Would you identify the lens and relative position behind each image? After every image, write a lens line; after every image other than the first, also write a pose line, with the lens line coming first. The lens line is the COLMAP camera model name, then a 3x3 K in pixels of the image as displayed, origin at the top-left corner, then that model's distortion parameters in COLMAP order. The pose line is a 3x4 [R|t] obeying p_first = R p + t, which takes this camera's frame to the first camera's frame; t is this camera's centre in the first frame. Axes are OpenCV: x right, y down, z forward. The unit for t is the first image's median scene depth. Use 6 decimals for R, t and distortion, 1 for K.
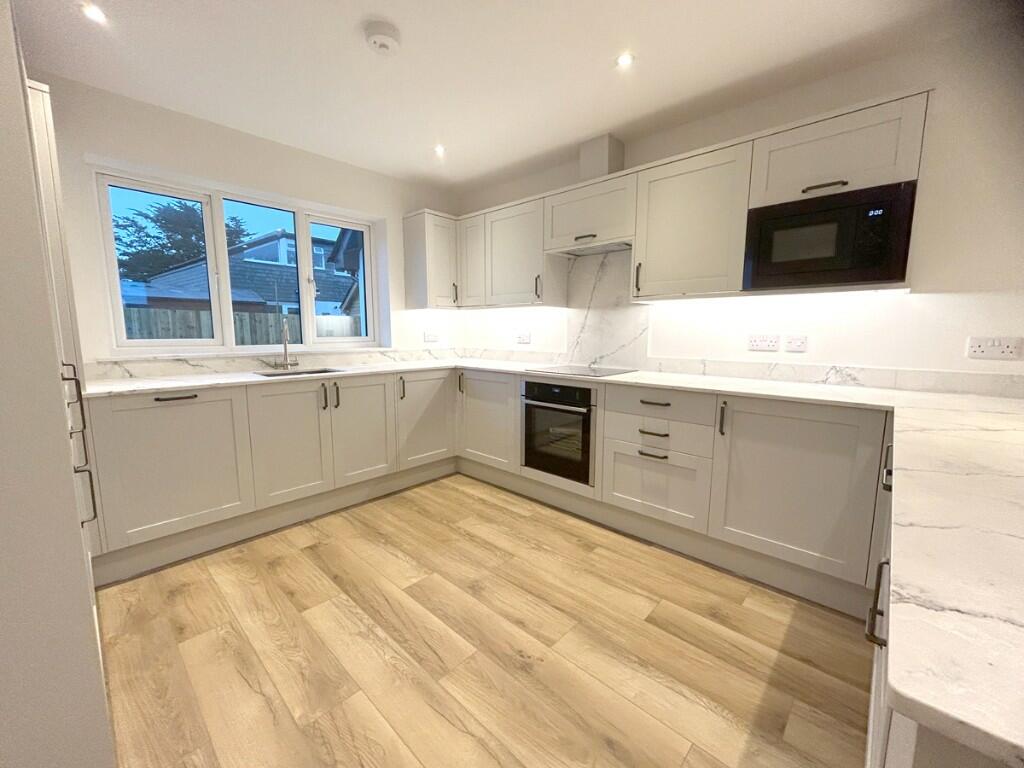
lens RADIAL K [[413.0, 0, 509.2], [0, 413.0, 384.2], [0, 0, 1]] dist [0.001360, 0.001289]
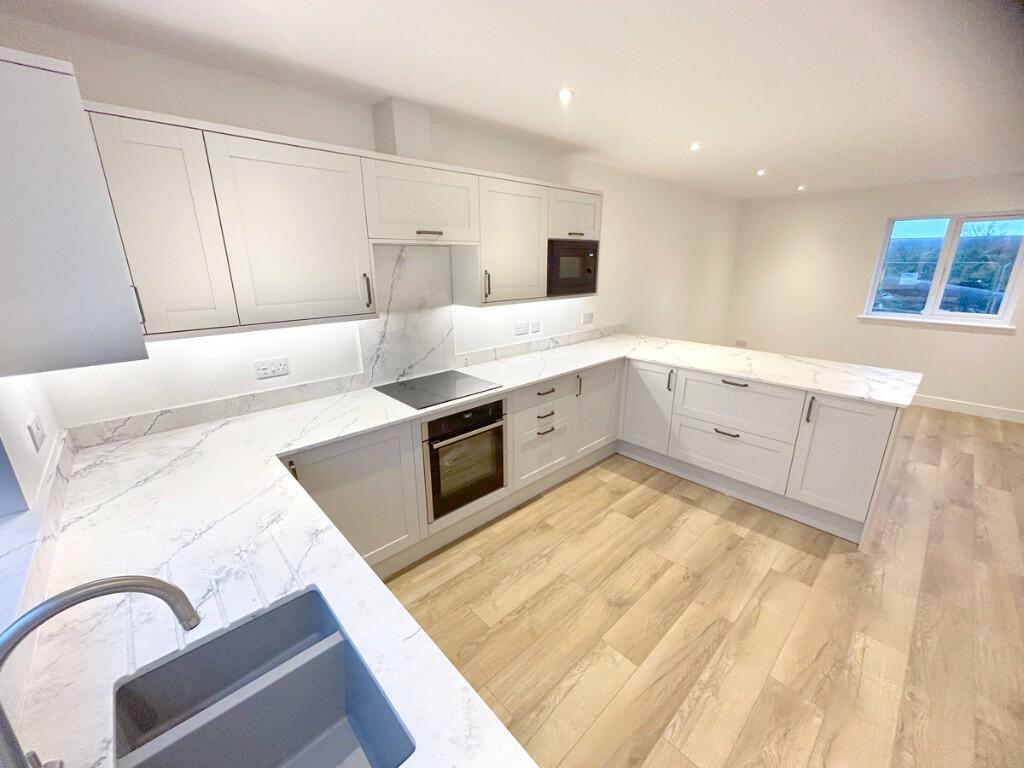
lens RADIAL K [[413.0, 0, 510.8], [0, 413.0, 384.9], [0, 0, 1]] dist [0.001360, 0.001289]
pose [[0.063190, -0.291780, 0.954396, -0.940556], [0.134479, 0.950075, 0.281555, -0.380242], [-0.988900, 0.110555, 0.099274, 1.088030]]
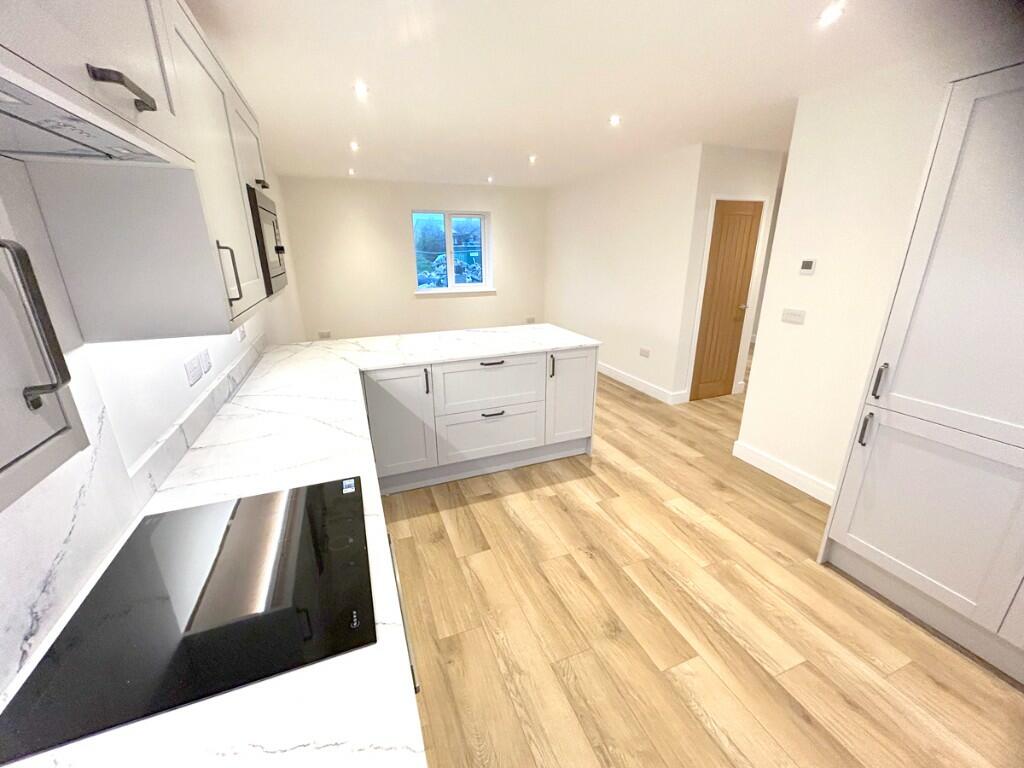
lens RADIAL K [[413.0, 0, 512.1], [0, 413.0, 382.3], [0, 0, 1]] dist [0.001360, 0.001289]
pose [[-0.906418, -0.125670, 0.403254, -0.176020], [0.059886, 0.906832, 0.417216, -0.401551], [-0.418115, 0.402321, -0.814443, 1.598312]]
